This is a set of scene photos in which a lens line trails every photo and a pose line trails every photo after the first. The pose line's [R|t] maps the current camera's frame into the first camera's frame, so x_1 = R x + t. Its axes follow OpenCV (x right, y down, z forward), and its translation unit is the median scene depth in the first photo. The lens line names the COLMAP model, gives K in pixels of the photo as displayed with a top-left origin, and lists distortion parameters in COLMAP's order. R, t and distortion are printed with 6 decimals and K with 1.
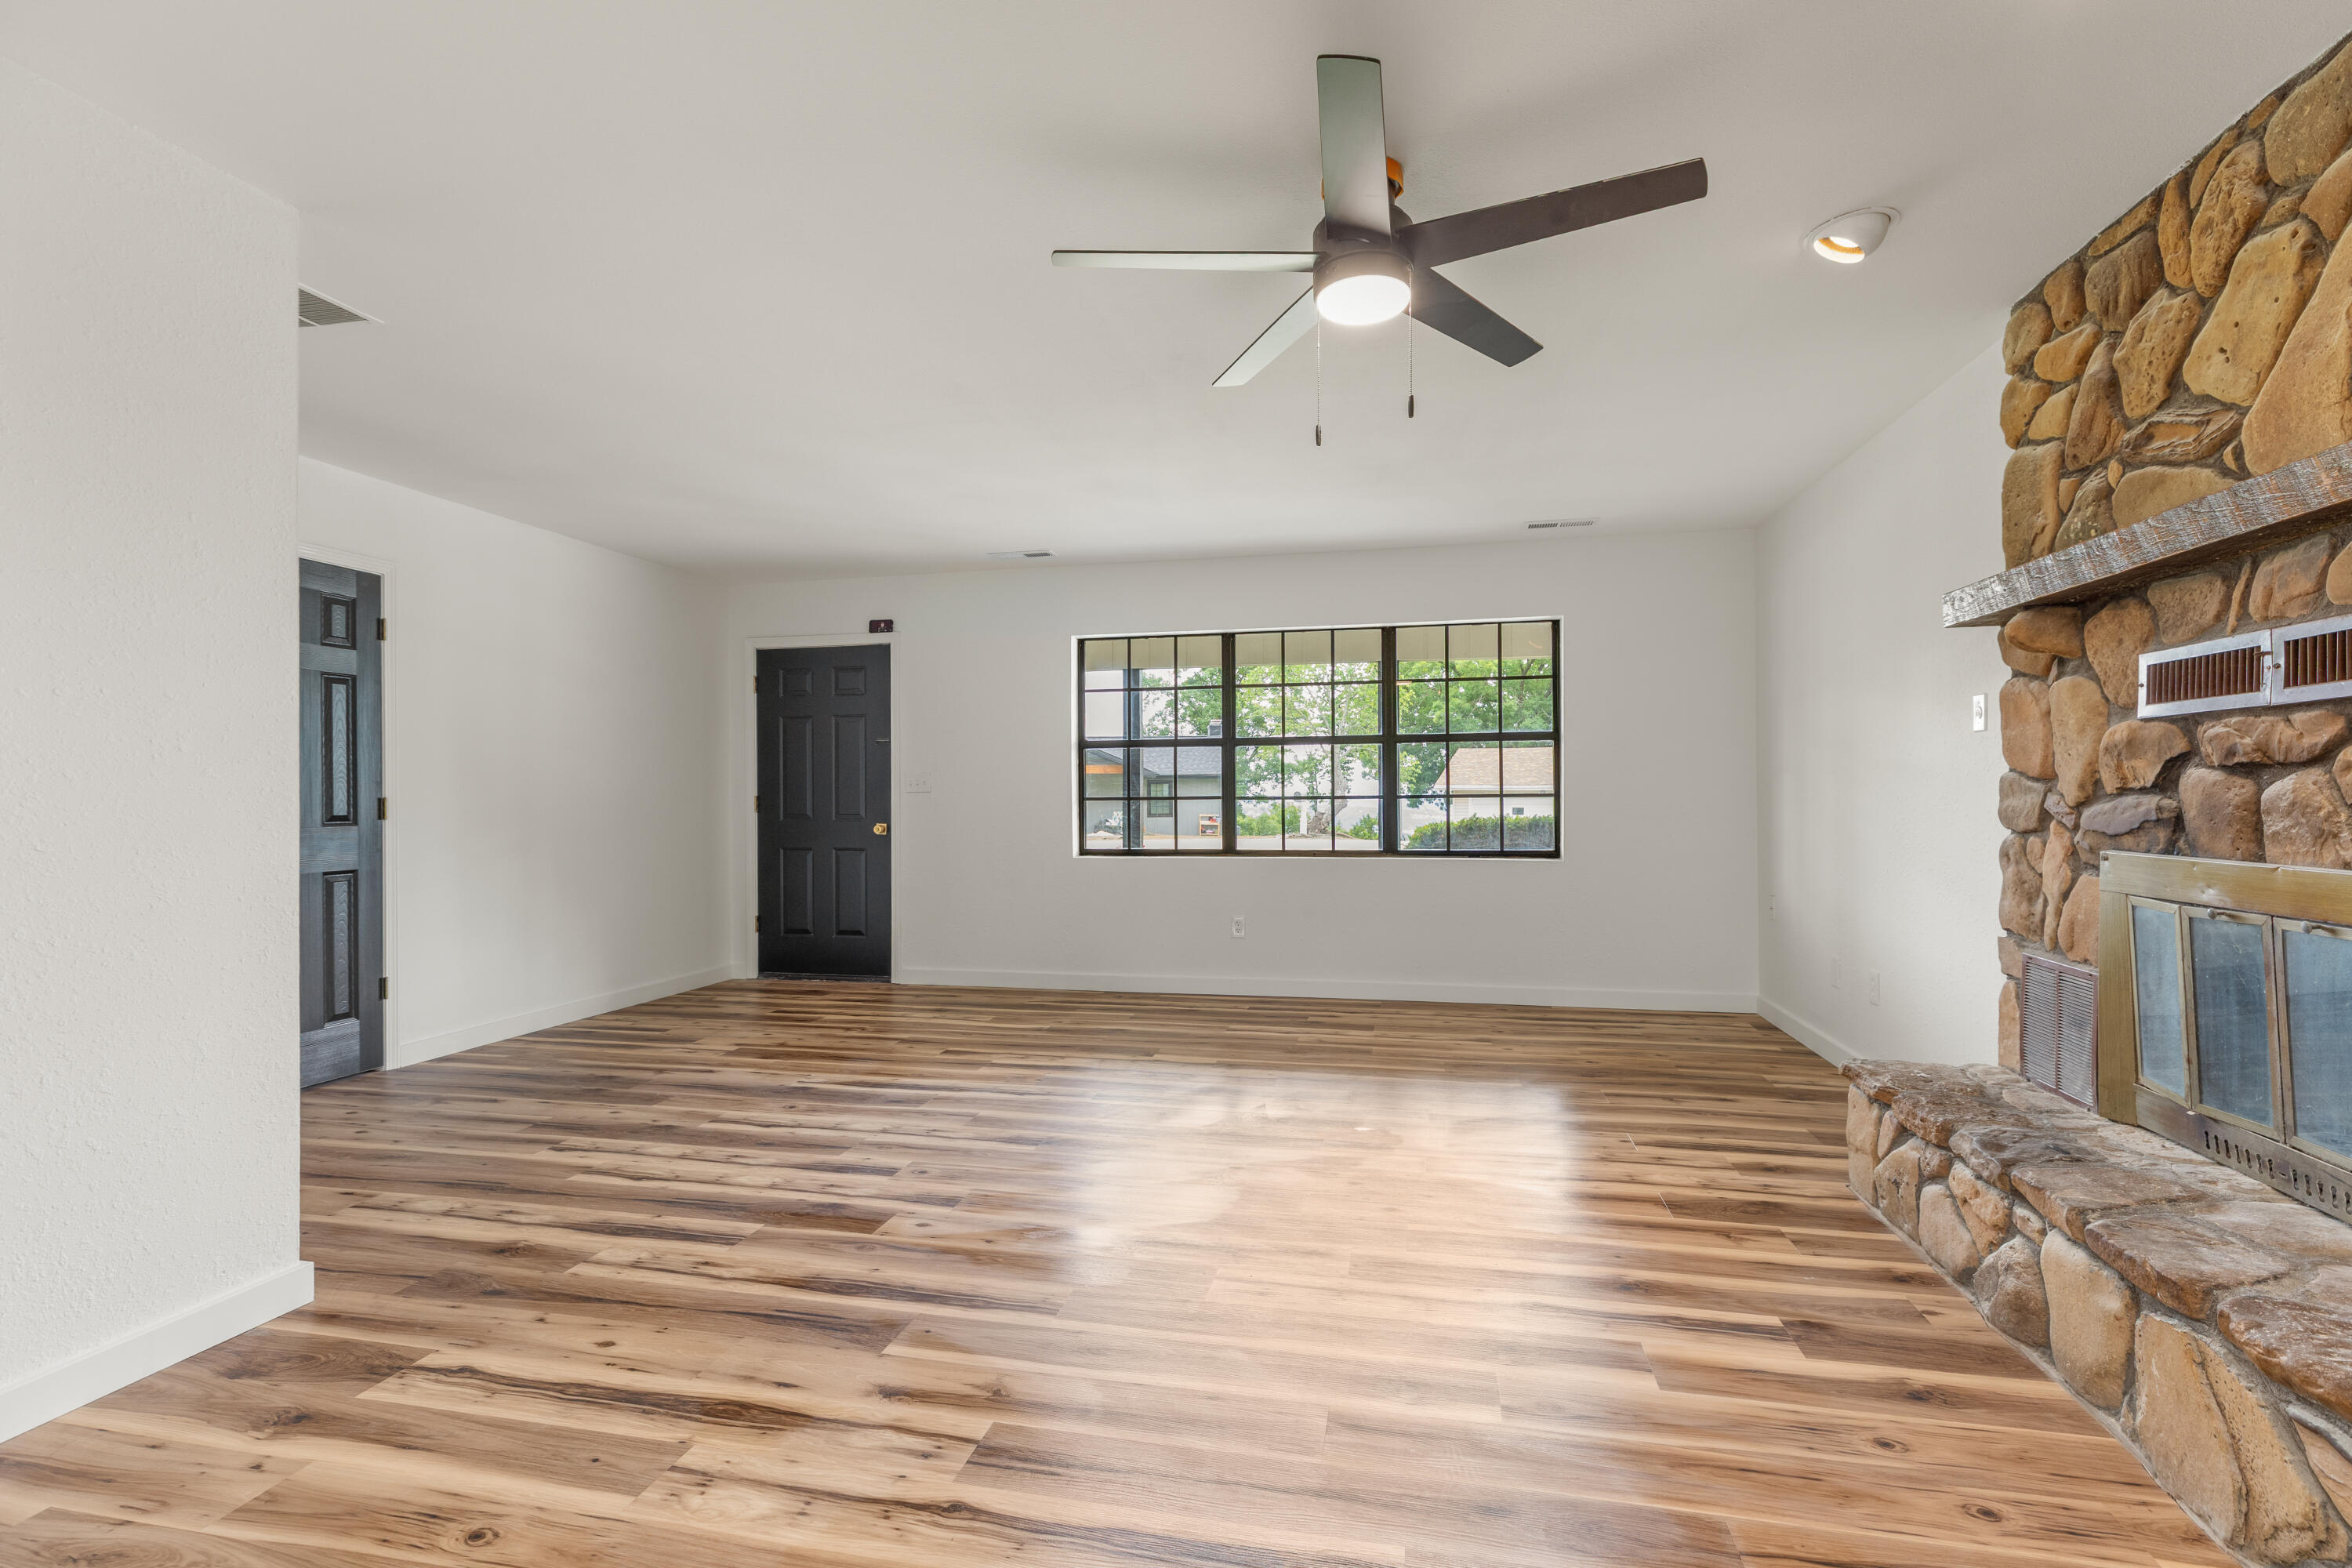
lens RADIAL K [[1089.0, 0, 1172.7], [0, 1089.0, 802.6], [0, 0, 1]] dist [0.001243, -0.000014]
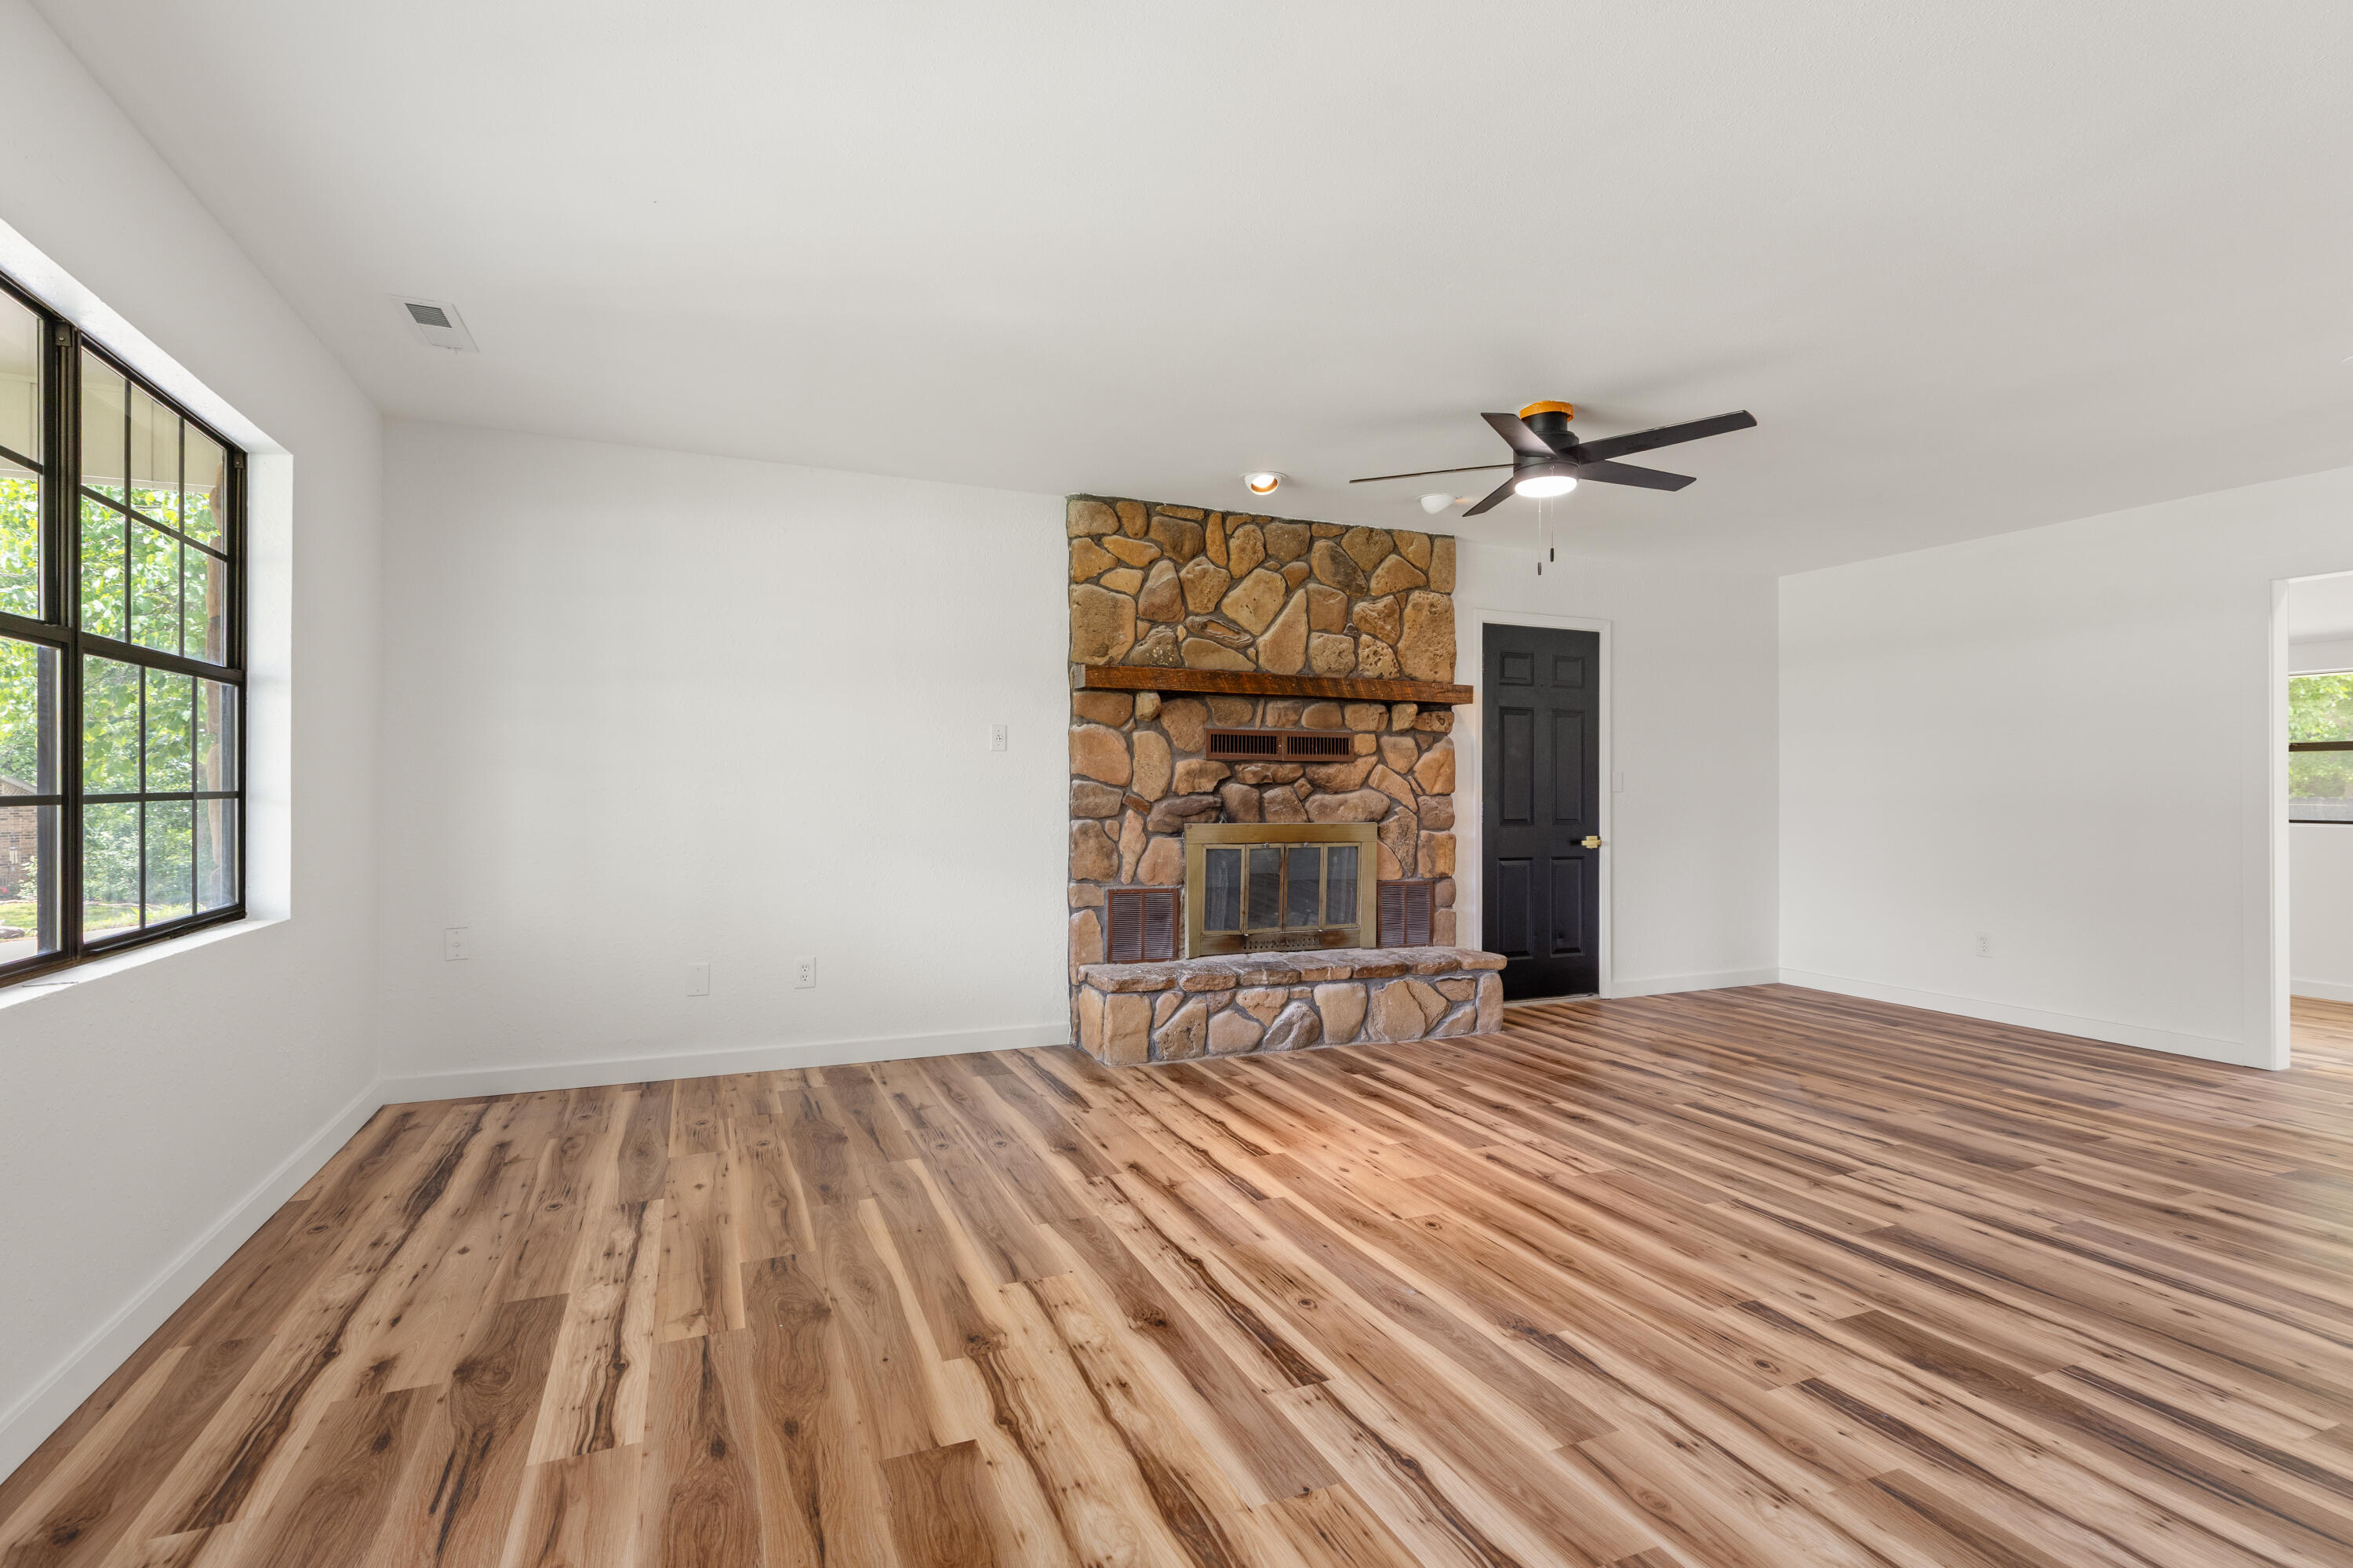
lens RADIAL K [[1099.1, 0, 1154.4], [0, 1099.1, 780.1], [0, 0, 1]] dist [0.001764, 0.000444]
pose [[-0.581603, 0.009143, 0.813421, -0.738446], [0.003131, 0.999955, -0.009000, -0.017480], [-0.813467, -0.002687, -0.581606, 2.218840]]
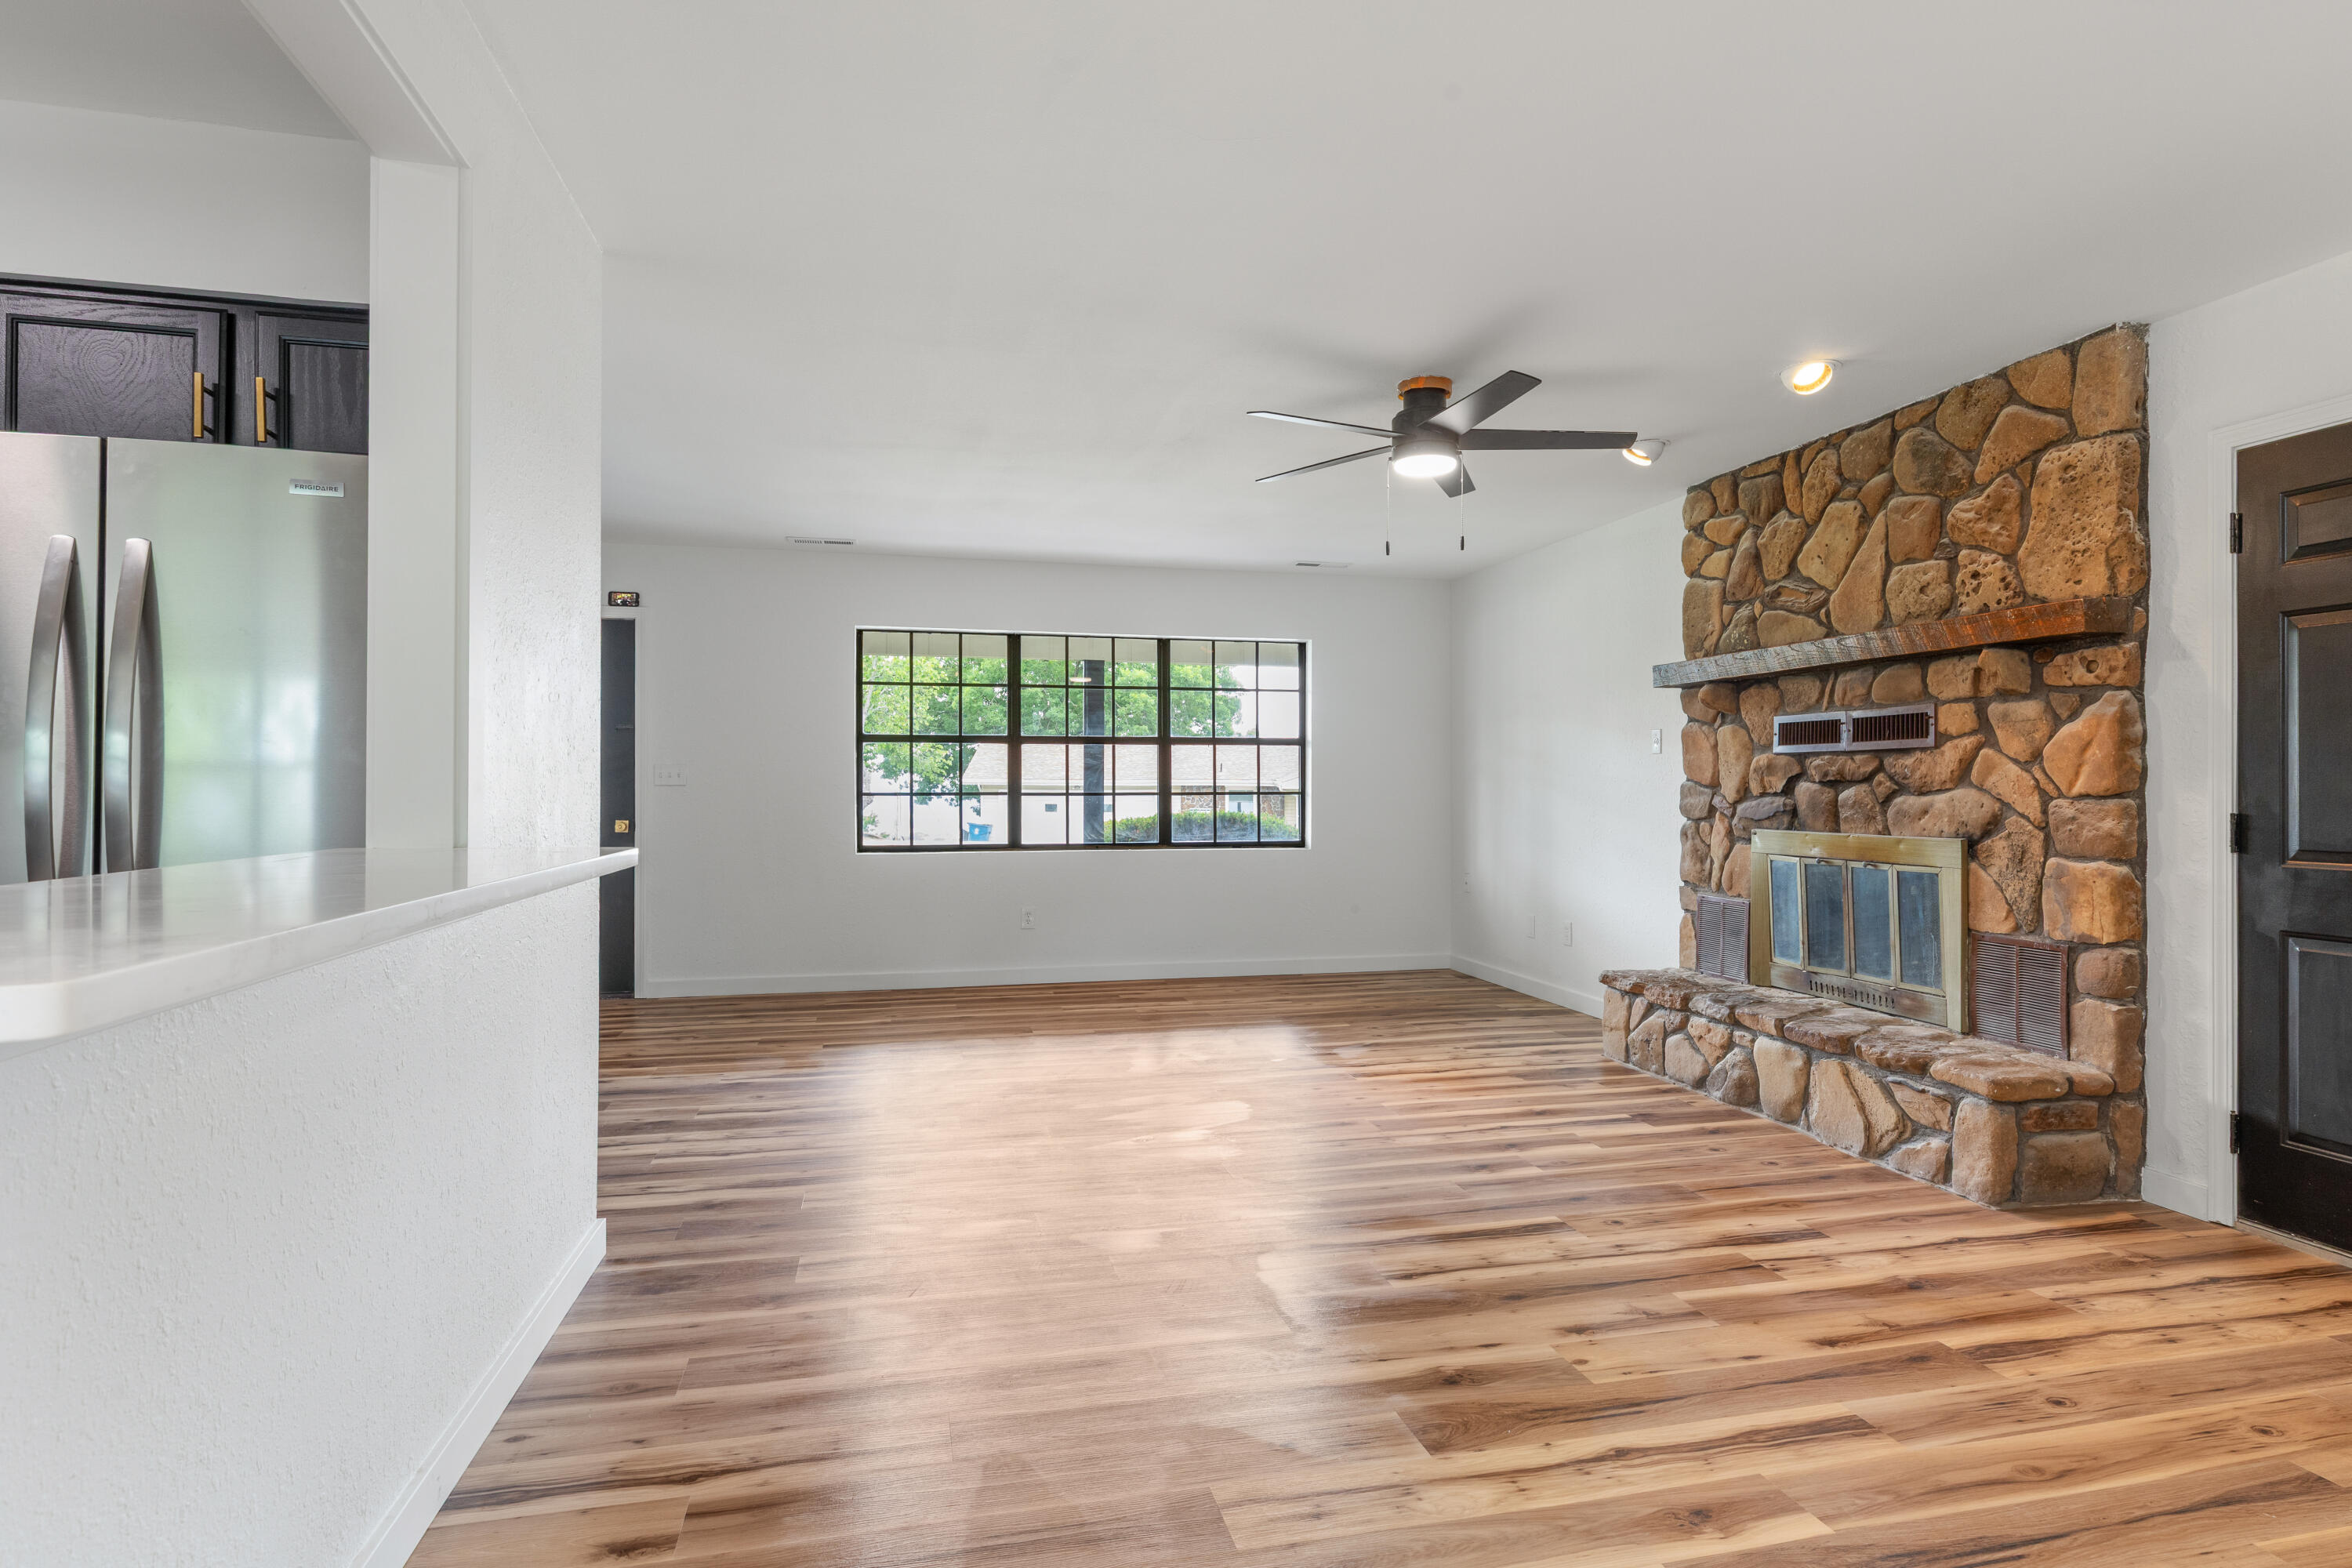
lens RADIAL K [[1281.8, 0, 1217.1], [0, 1281.8, 793.5], [0, 0, 1]] dist [0.004834, 0.000609]
pose [[0.890188, 0.006097, 0.455553, -0.817383], [-0.004287, 0.999978, -0.005007, 0.001671], [-0.455574, 0.002505, 0.890195, -0.411813]]
